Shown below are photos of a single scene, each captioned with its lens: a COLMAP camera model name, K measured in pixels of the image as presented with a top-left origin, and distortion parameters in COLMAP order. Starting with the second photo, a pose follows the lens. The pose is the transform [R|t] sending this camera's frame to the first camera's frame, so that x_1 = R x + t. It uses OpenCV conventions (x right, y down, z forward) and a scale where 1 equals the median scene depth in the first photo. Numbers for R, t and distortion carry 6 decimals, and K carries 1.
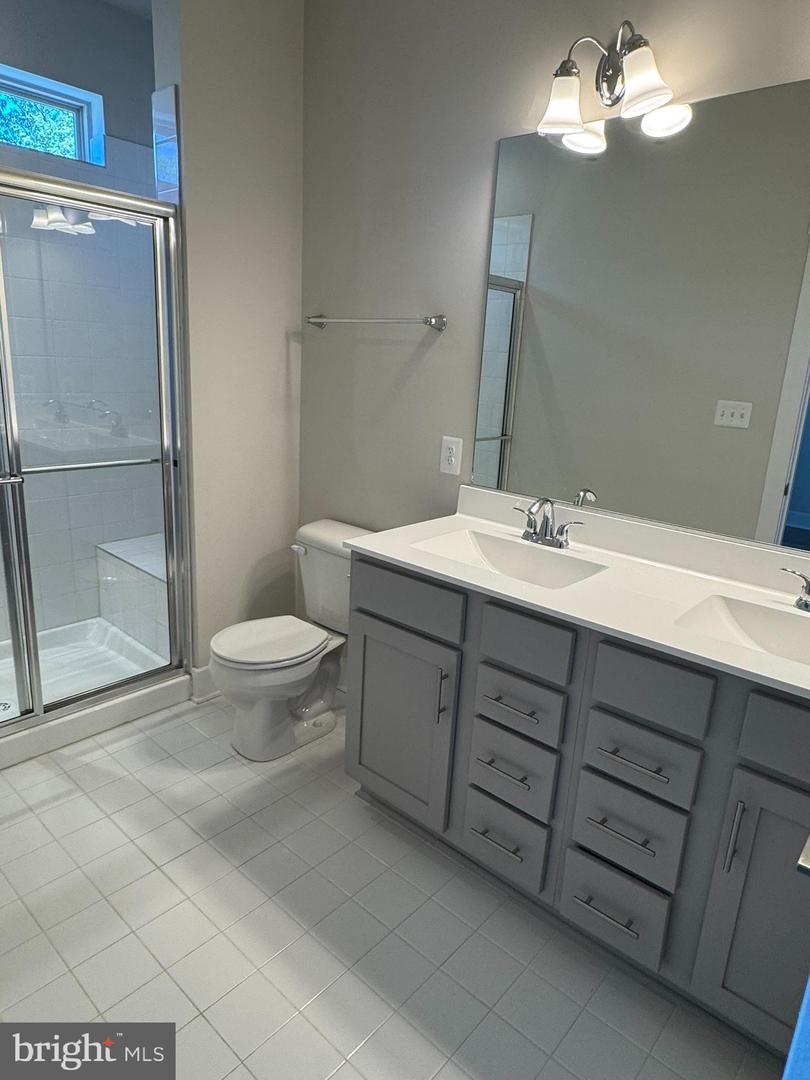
lens RADIAL K [[669.1, 0, 404.5], [0, 669.1, 535.9], [0, 0, 1]] dist [-0.006390, -0.000677]
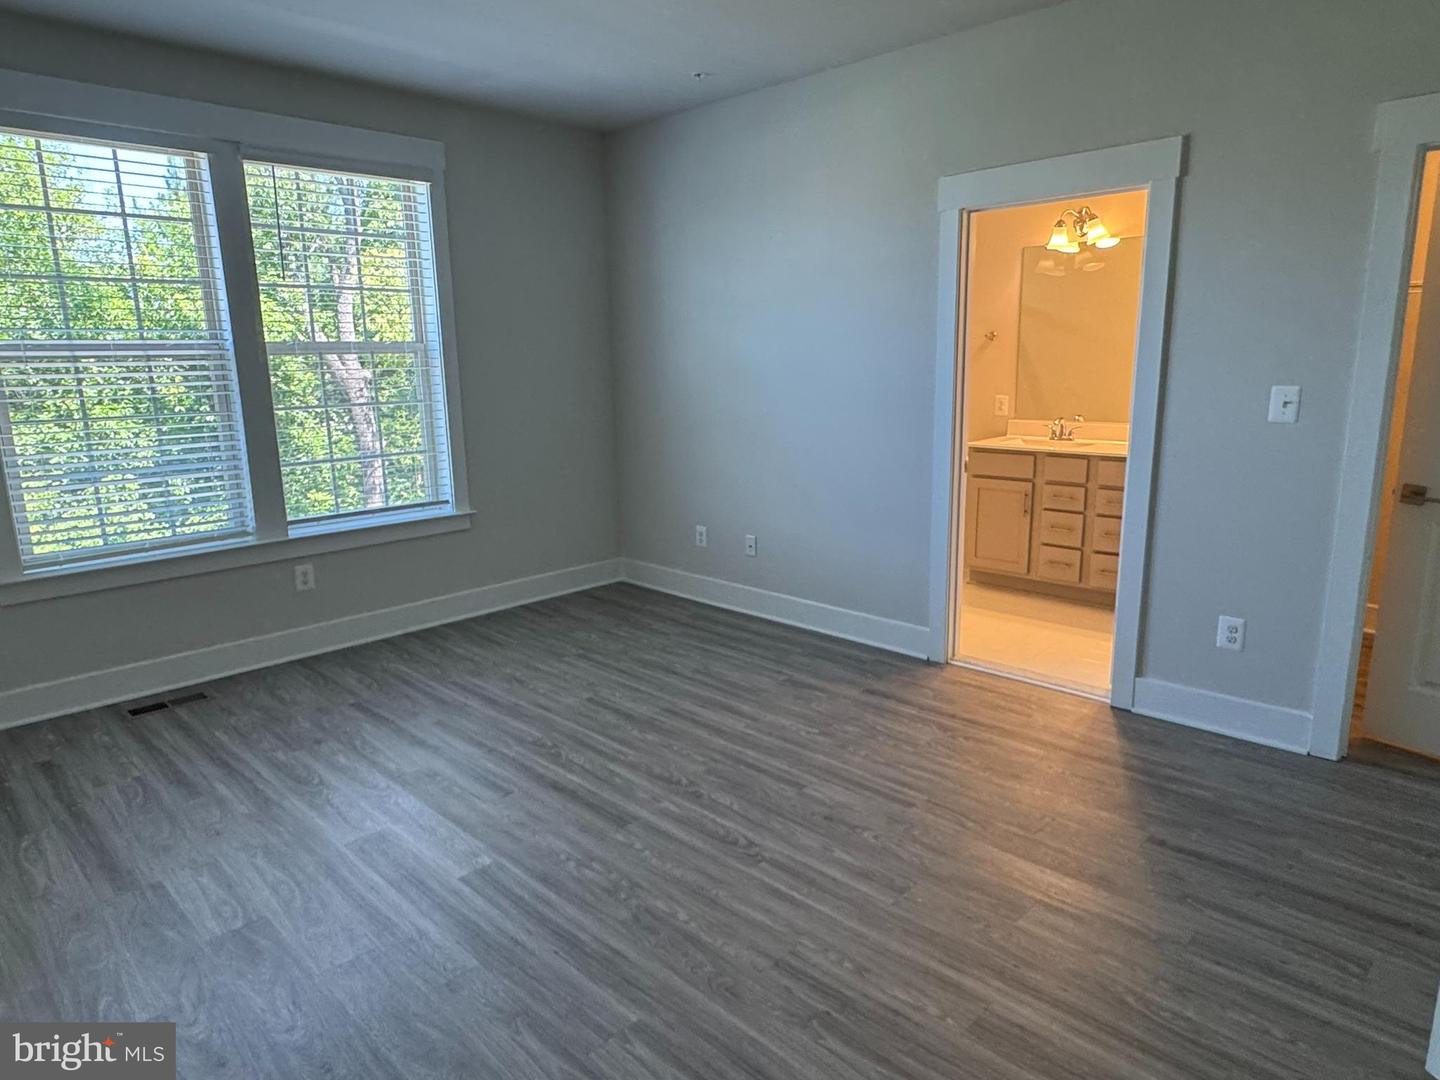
lens RADIAL K [[892.1, 0, 722.8], [0, 892.1, 534.2], [0, 0, 1]] dist [-0.006390, -0.000677]
pose [[0.997264, -0.056055, -0.048200, -0.721238], [0.052829, 0.996435, -0.065783, 0.428871], [0.051716, 0.063057, 0.996669, -1.776629]]
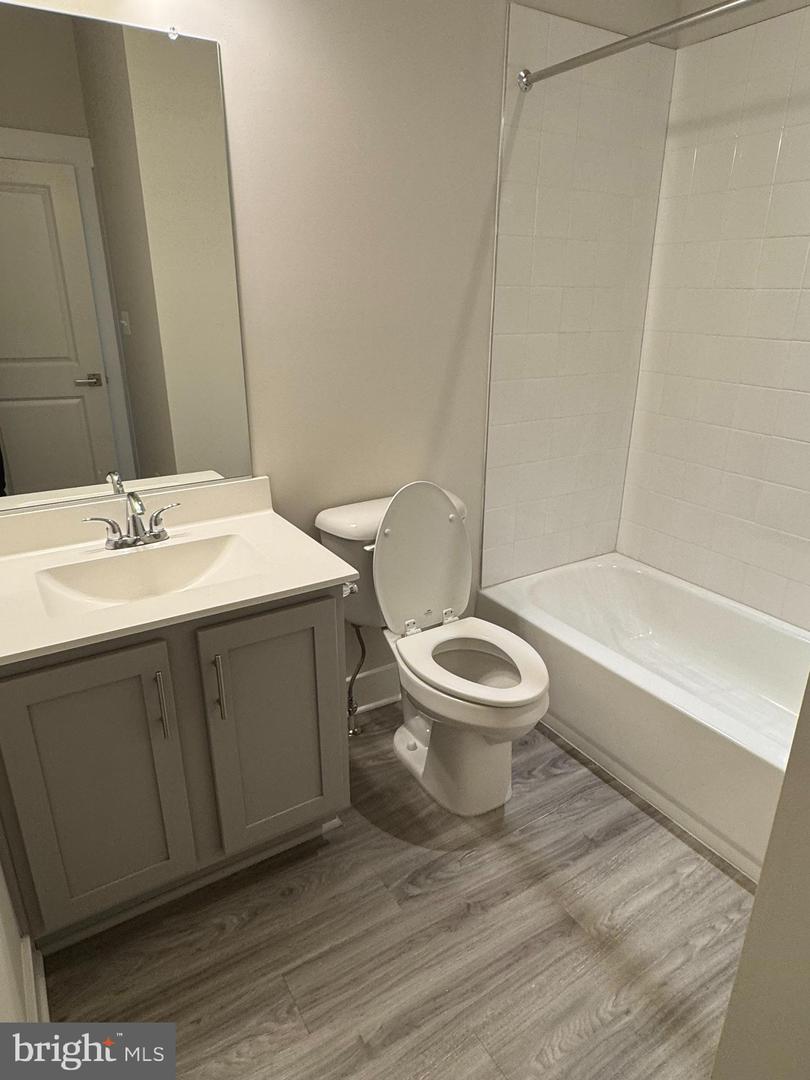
lens RADIAL K [[669.1, 0, 405.1], [0, 669.1, 542.6], [0, 0, 1]] dist [-0.006390, -0.000677]
pose [[0.268382, -0.369369, 0.889684, -0.412349], [0.300156, 0.909655, 0.287115, -0.124586], [-0.915357, 0.189987, 0.355003, 0.440505]]
